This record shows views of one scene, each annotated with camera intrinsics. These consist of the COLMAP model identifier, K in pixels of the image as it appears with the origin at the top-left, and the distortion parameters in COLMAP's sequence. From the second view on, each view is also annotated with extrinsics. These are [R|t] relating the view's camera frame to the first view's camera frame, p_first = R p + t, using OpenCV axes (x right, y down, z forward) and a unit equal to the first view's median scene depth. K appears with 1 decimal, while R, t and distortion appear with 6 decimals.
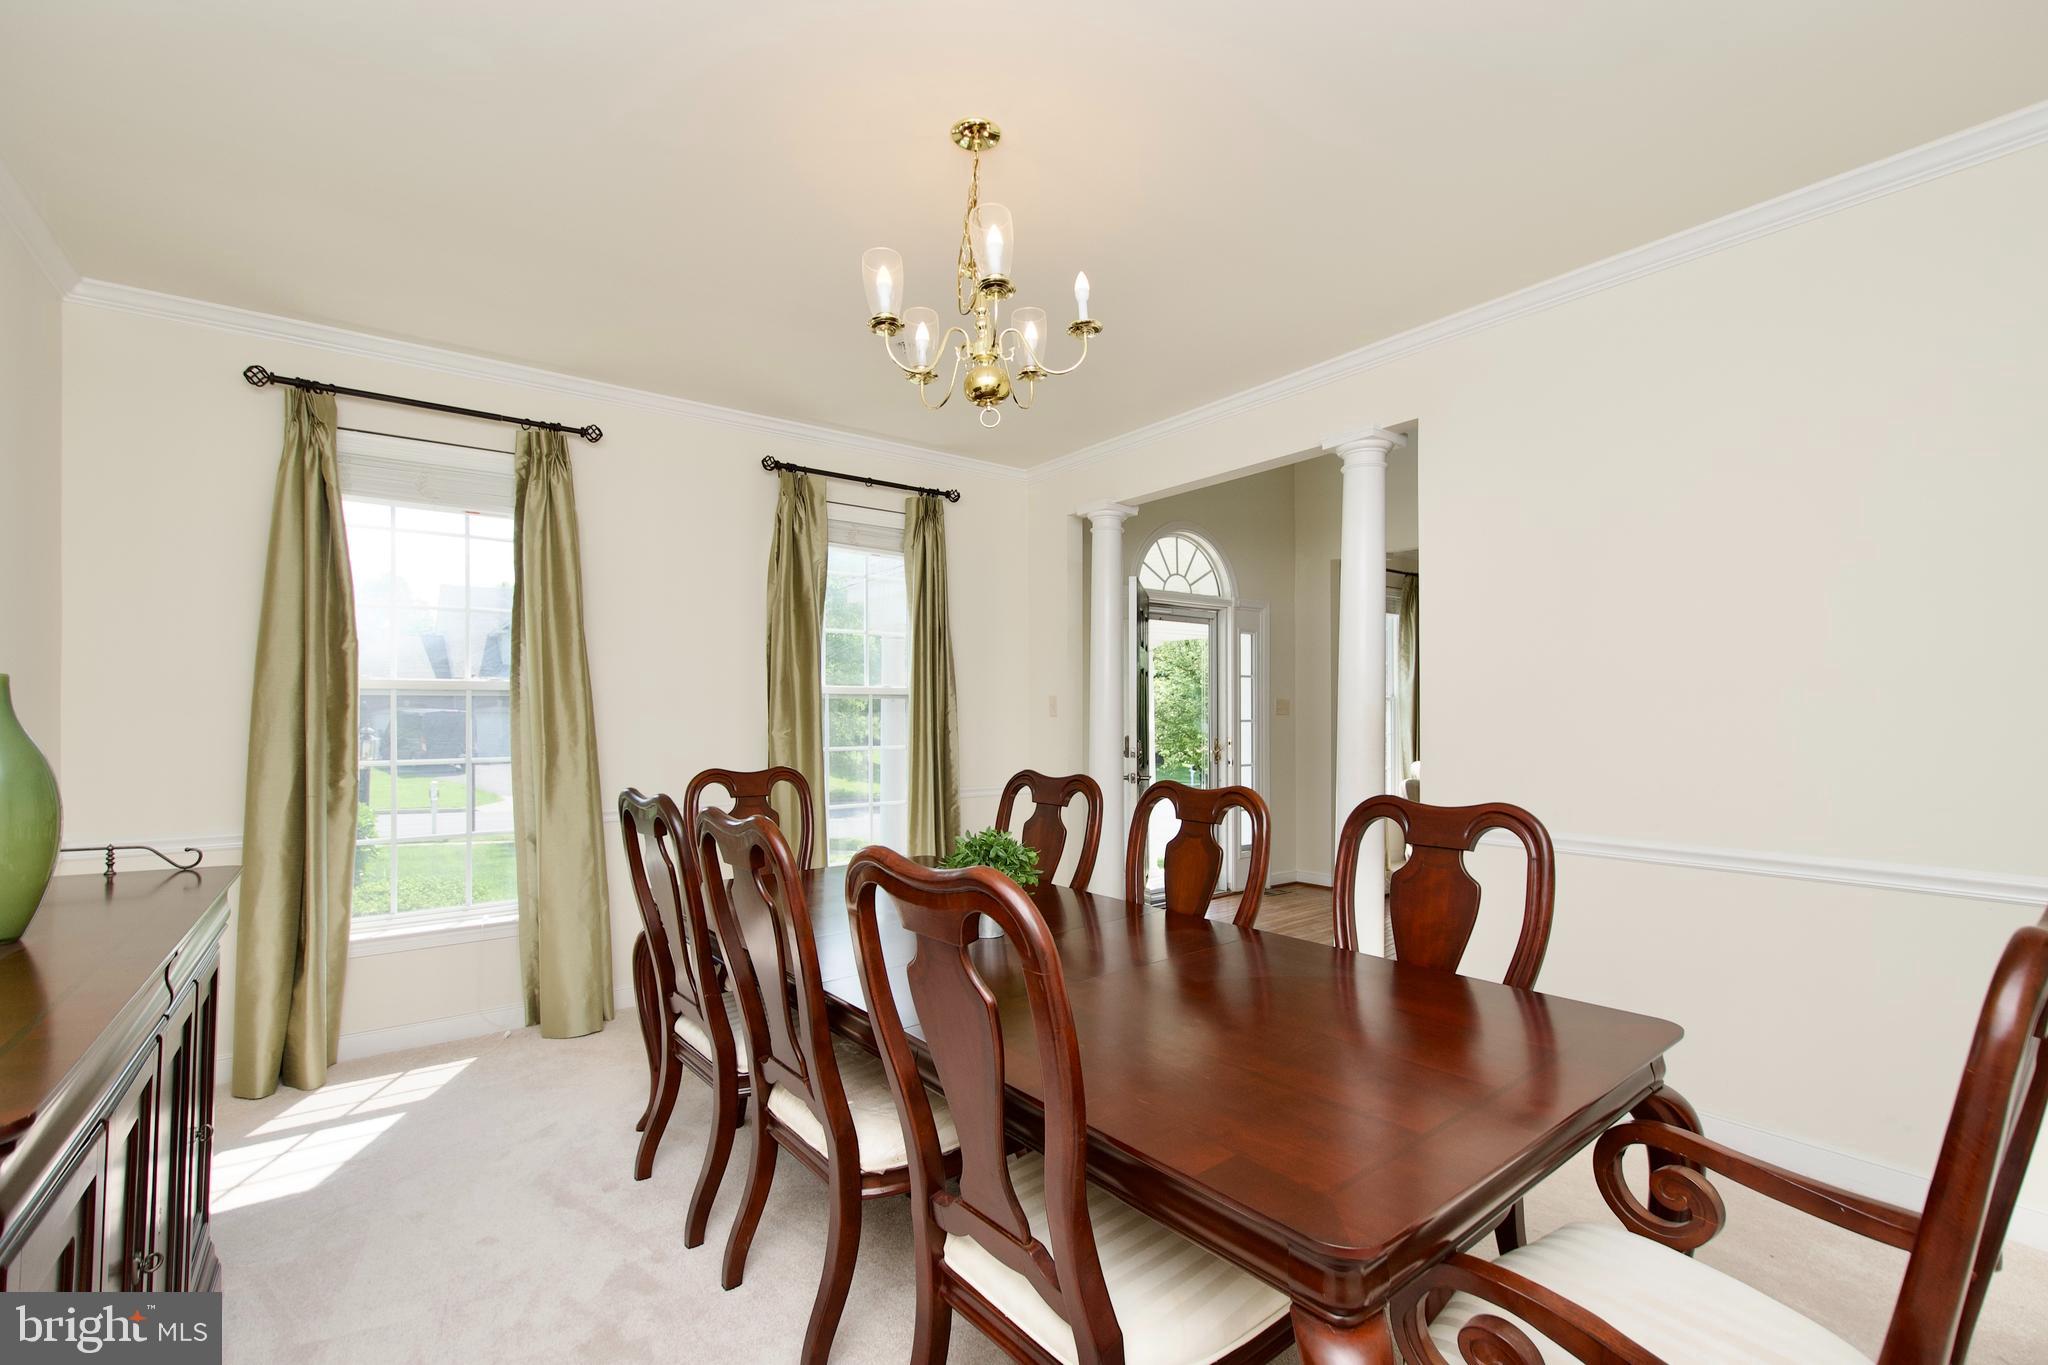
lens RADIAL K [[912.5, 0, 1035.9], [0, 912.5, 694.8], [0, 0, 1]] dist [0.003660, 0.000293]
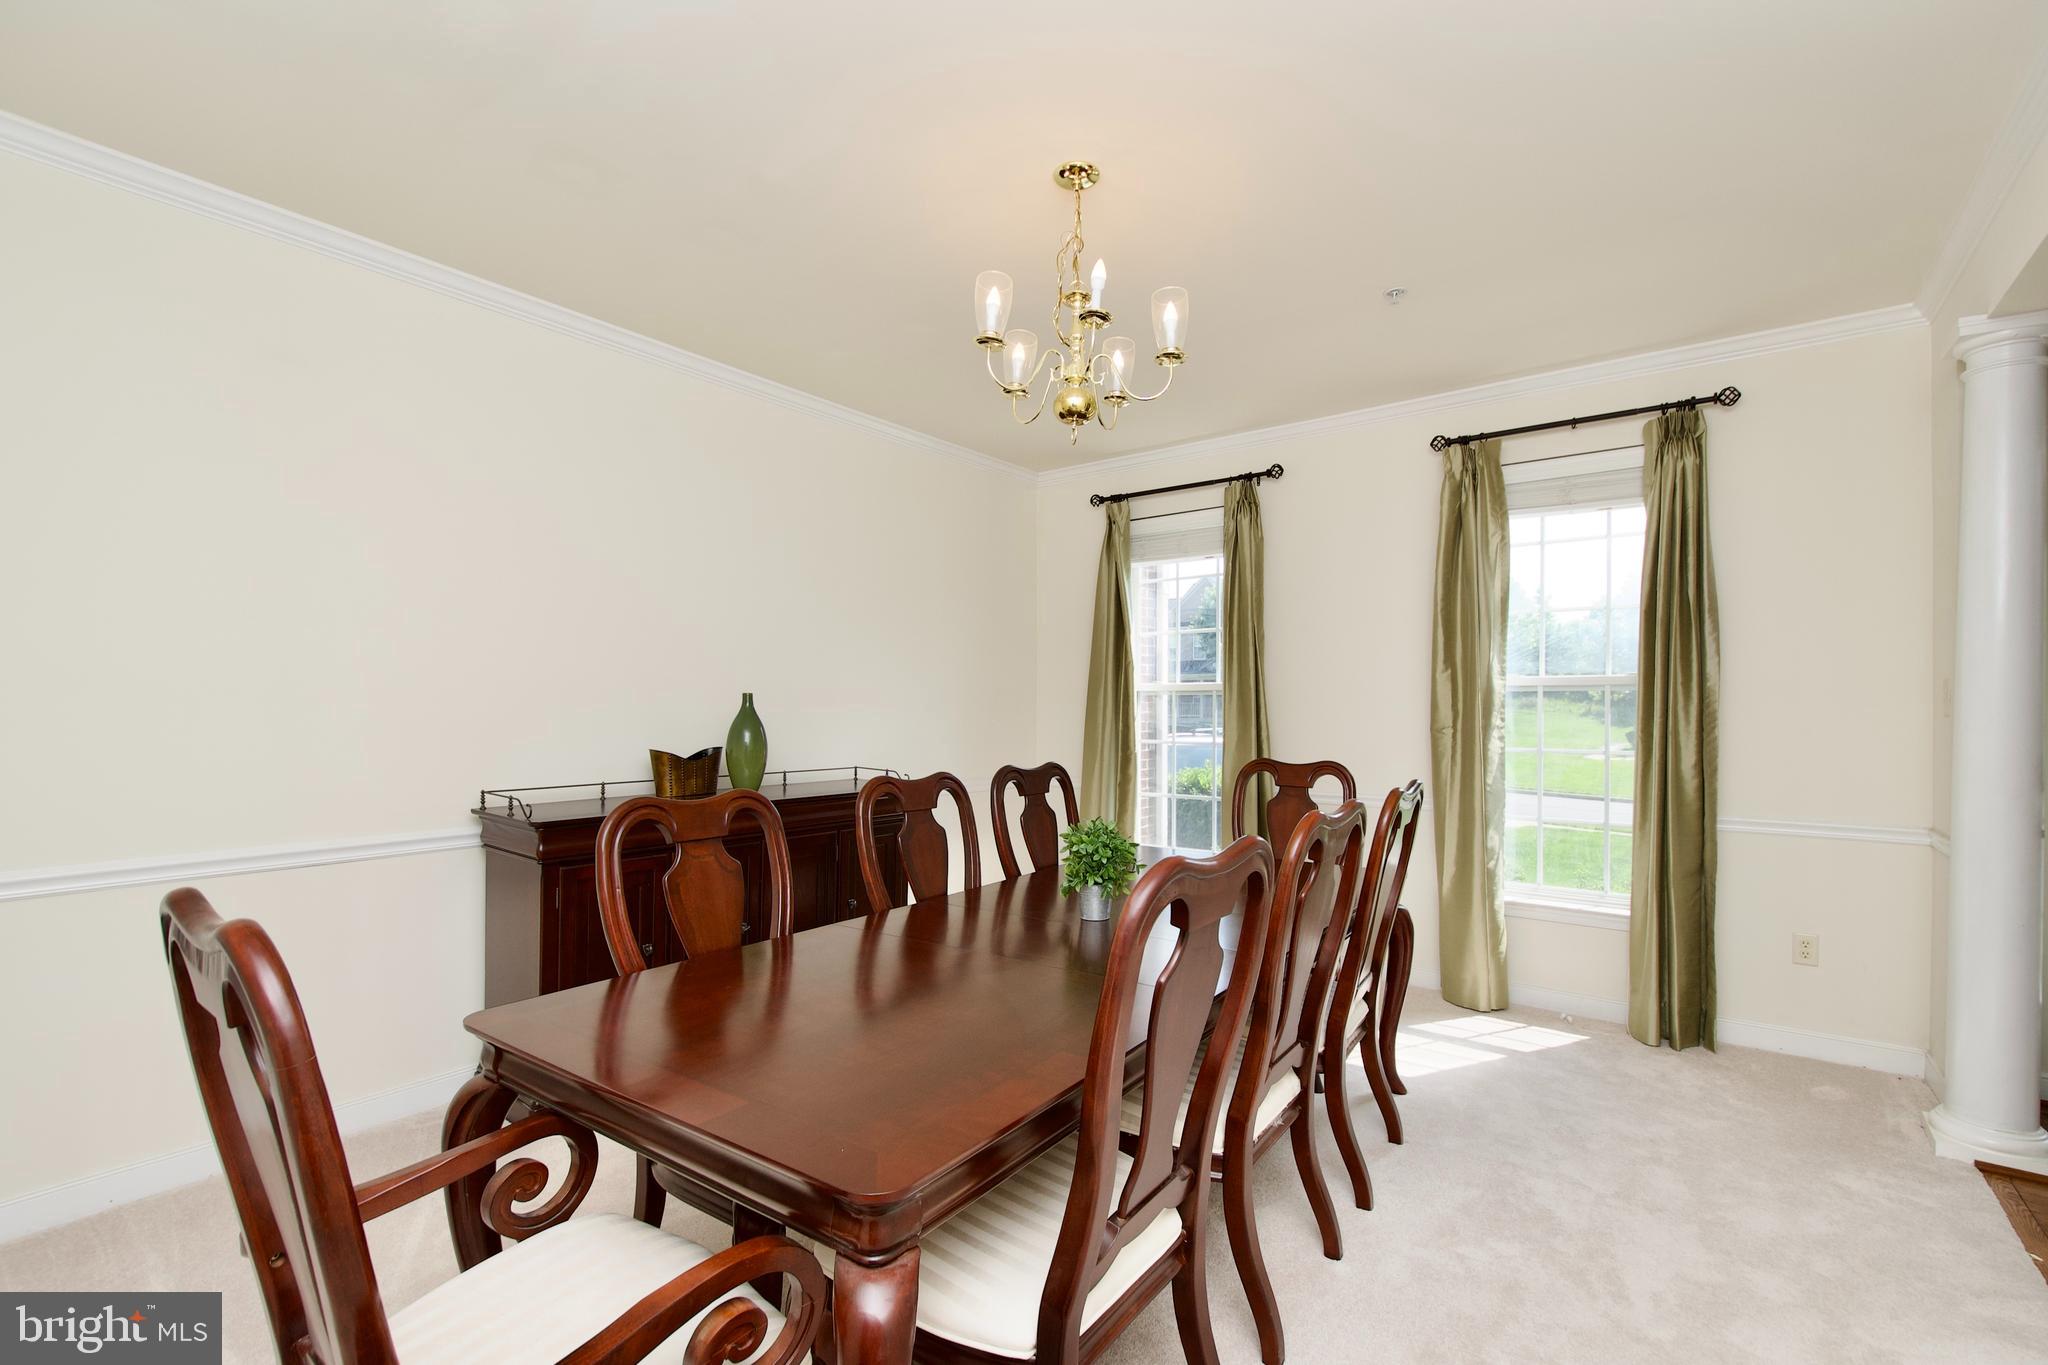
lens RADIAL K [[896.8, 0, 1040.6], [0, 896.8, 712.1], [0, 0, 1]] dist [0.002232, -0.004522]
pose [[0.243542, 0.010847, -0.969830, 0.503145], [0.012776, 0.999815, 0.014391, 0.009124], [0.969806, -0.015895, 0.243359, 0.346656]]
